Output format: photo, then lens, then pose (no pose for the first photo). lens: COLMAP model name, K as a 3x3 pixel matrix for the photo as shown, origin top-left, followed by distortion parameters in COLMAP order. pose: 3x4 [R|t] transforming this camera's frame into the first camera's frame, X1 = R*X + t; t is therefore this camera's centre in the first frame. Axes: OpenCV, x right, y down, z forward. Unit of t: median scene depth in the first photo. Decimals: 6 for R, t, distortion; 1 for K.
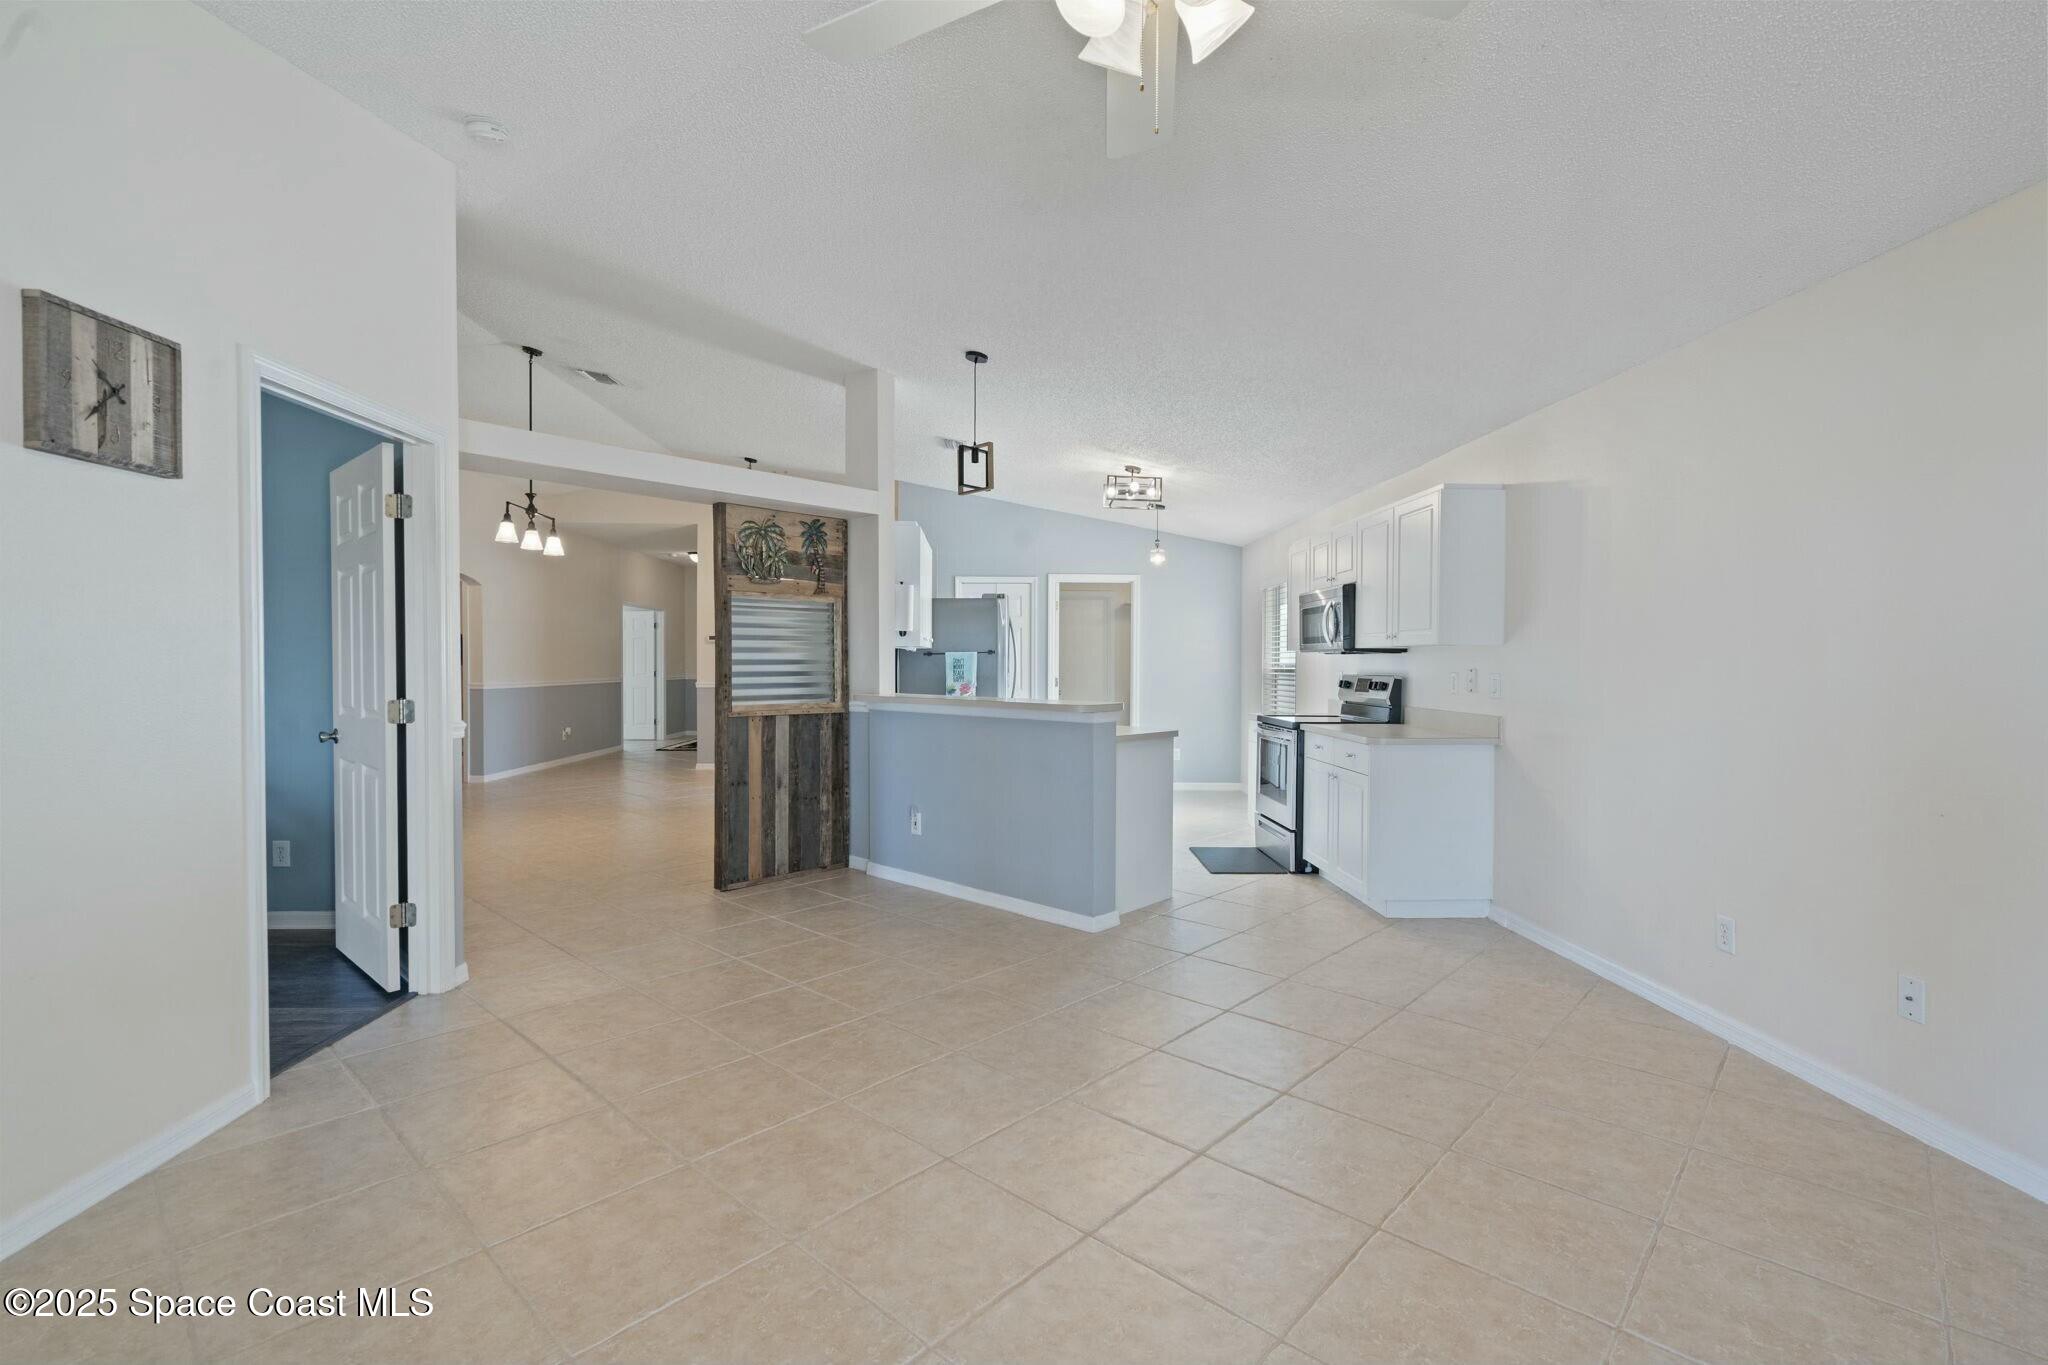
lens RADIAL K [[930.8, 0, 1025.0], [0, 930.8, 684.8], [0, 0, 1]] dist [-0.007753, 0.002724]
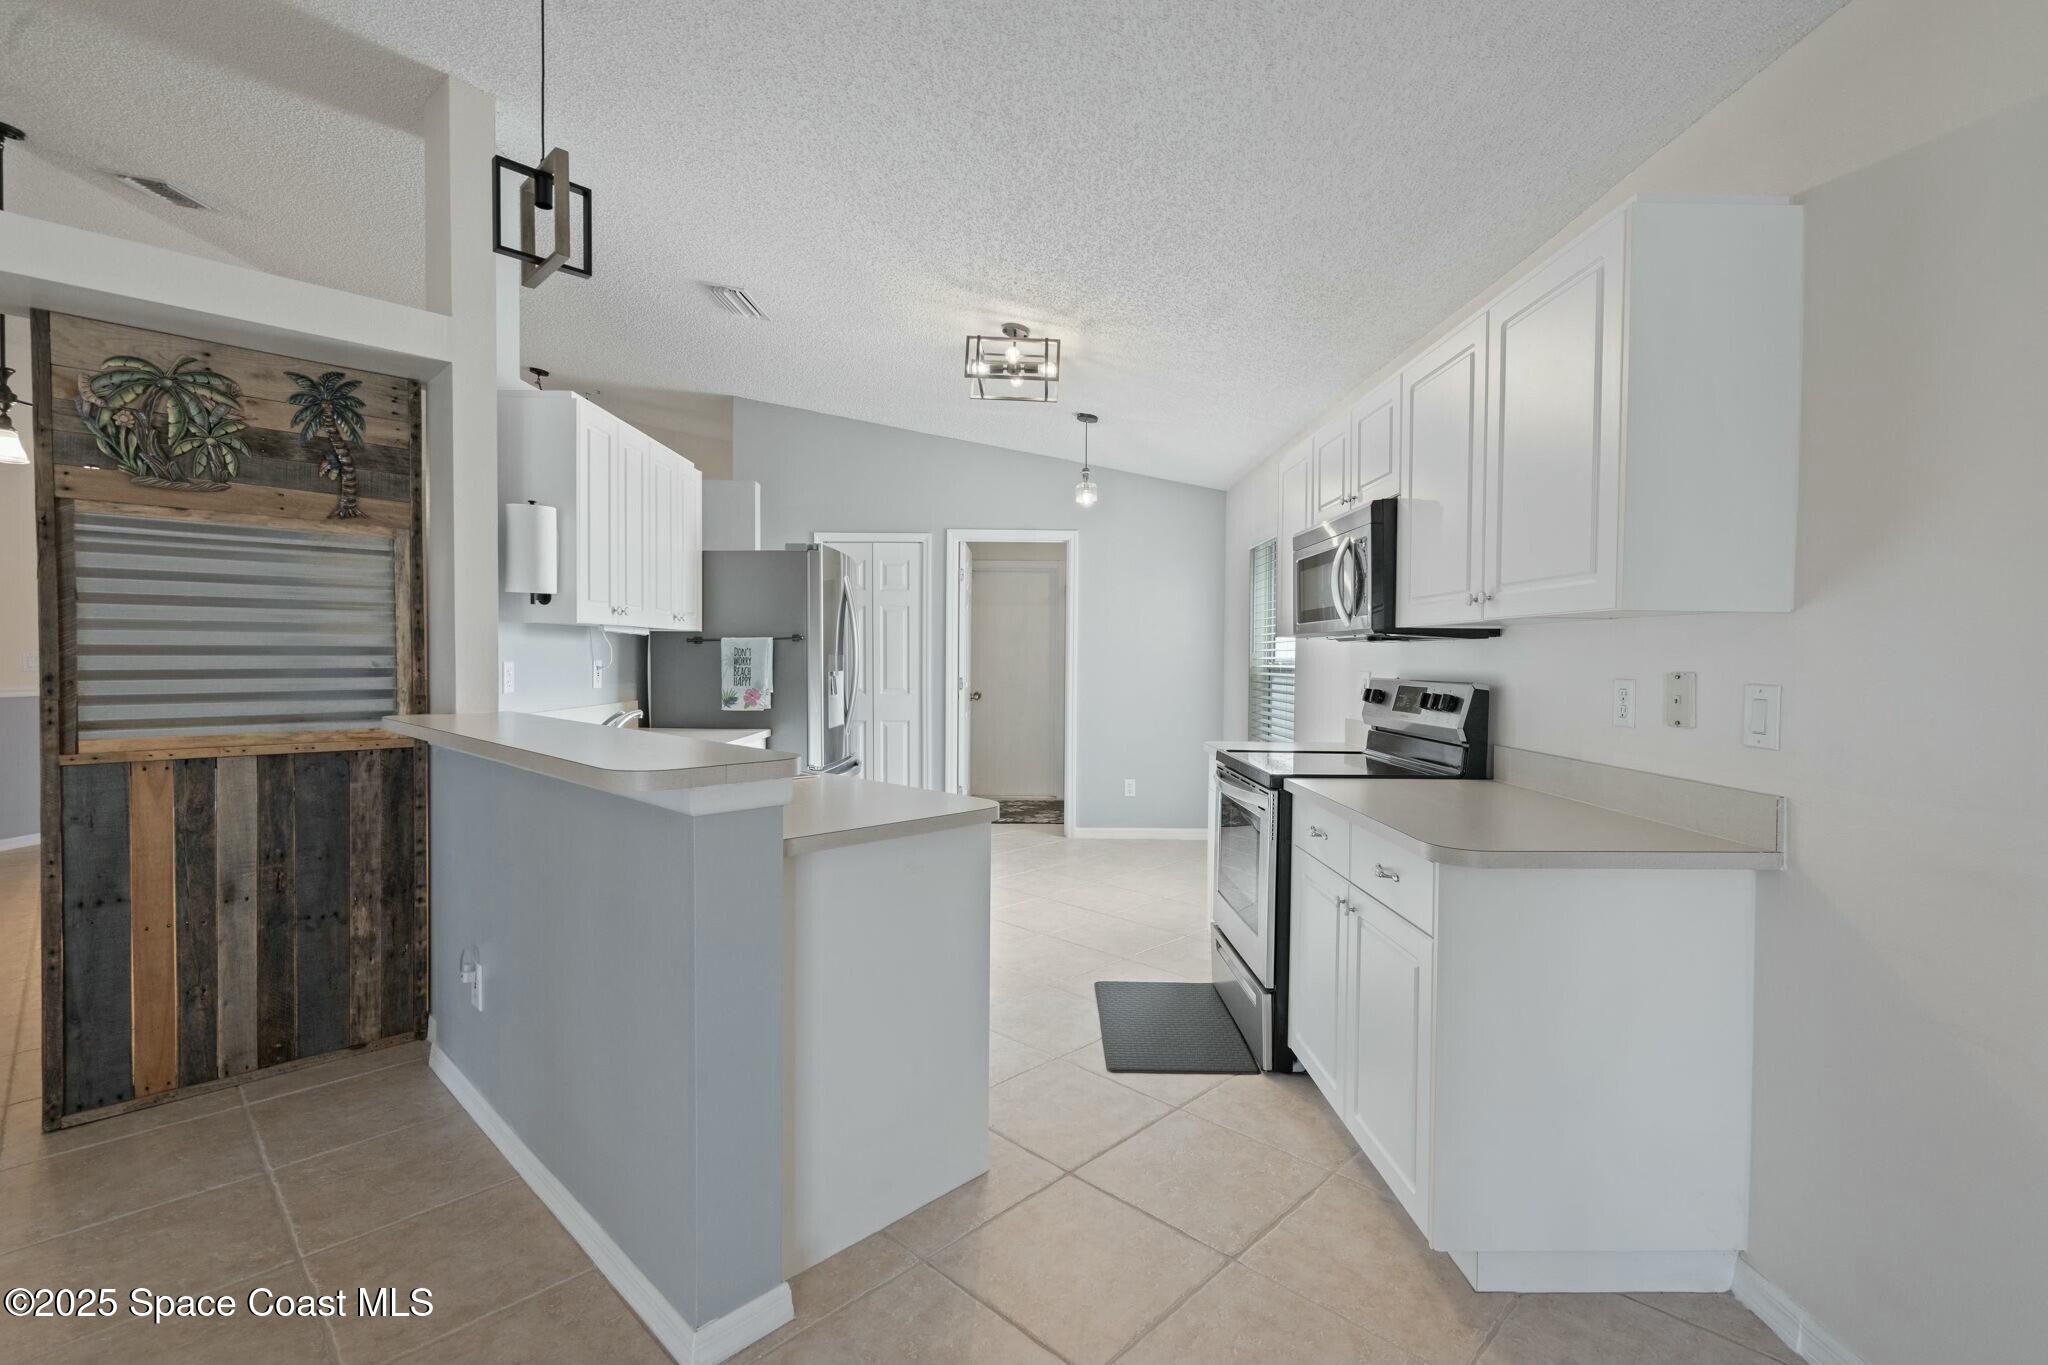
lens RADIAL K [[930.8, 0, 1025.4], [0, 930.8, 681.2], [0, 0, 1]] dist [-0.007753, 0.002724]
pose [[0.999633, 0.005063, -0.026628, 0.168314], [-0.005006, 0.999985, 0.002204, -0.010598], [0.026638, -0.002070, 0.999643, 0.491763]]
